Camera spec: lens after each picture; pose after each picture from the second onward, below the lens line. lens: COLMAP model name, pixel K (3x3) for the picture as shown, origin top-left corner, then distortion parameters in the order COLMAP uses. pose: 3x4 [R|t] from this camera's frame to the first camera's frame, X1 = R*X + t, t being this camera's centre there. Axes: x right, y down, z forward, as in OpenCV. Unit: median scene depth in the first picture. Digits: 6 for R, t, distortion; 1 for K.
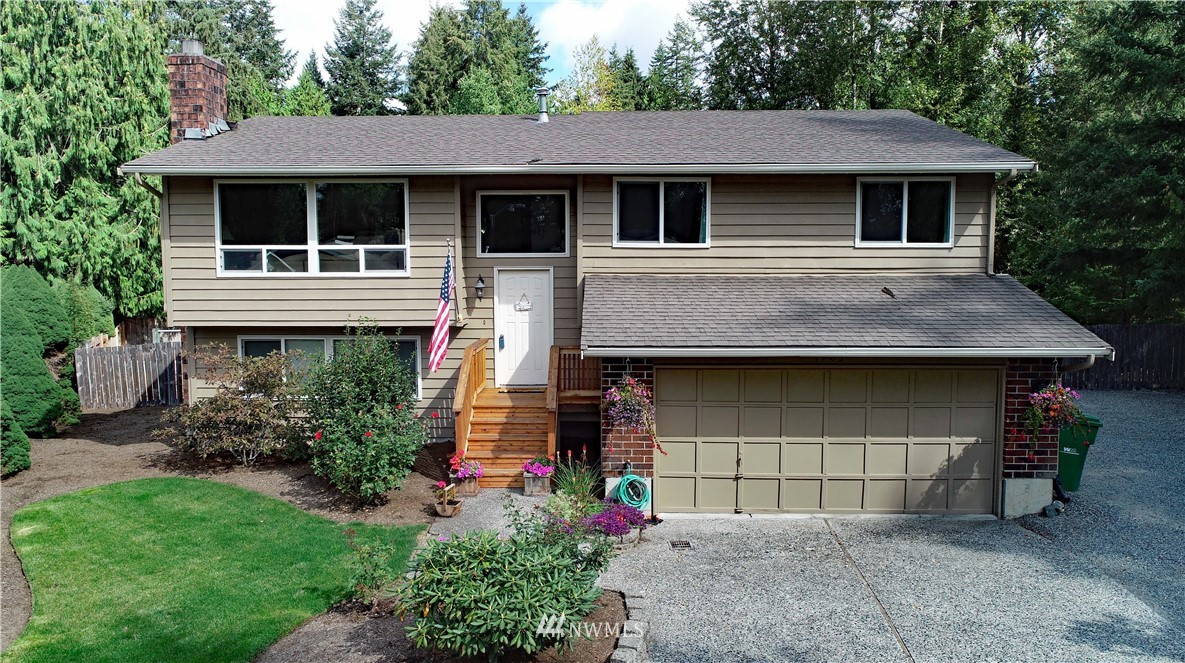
lens RADIAL K [[772.6, 0, 592.5], [0, 772.6, 331.5], [0, 0, 1]] dist [0.002695, 0.001895]
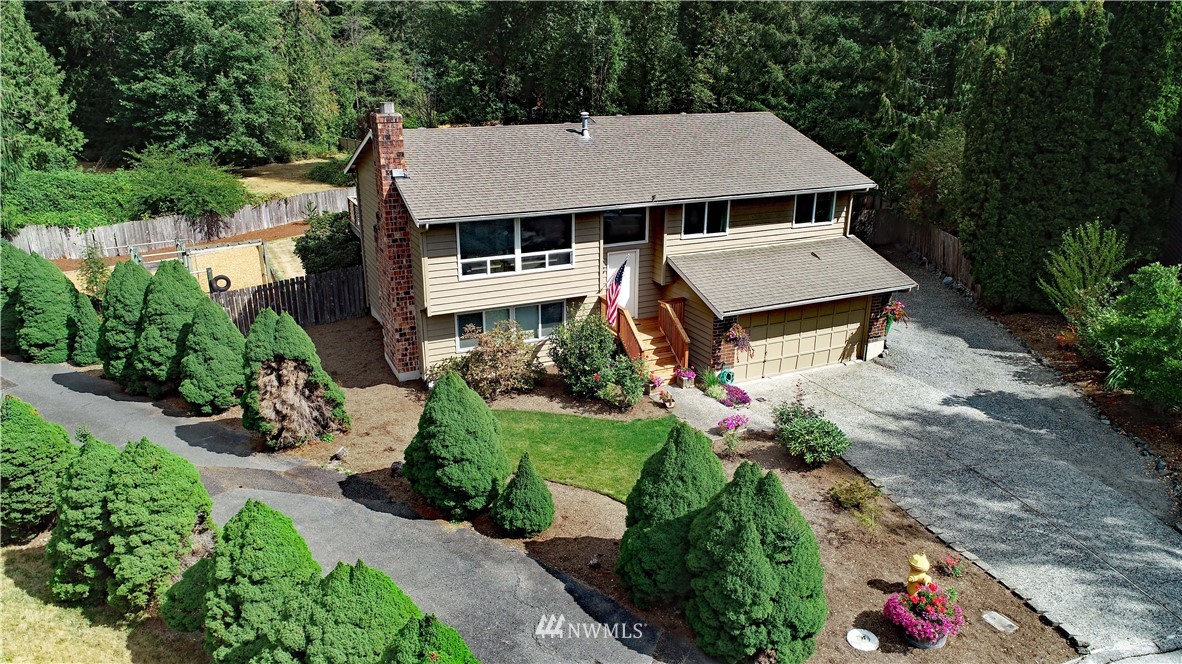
lens RADIAL K [[770.6, 0, 591.0], [0, 770.6, 332.0], [0, 0, 1]] dist [0.002695, 0.001895]
pose [[0.898242, -0.137836, 0.417329, -0.899019], [0.034739, 0.968845, 0.245219, -0.335720], [-0.438127, -0.205768, 0.875045, -0.454432]]
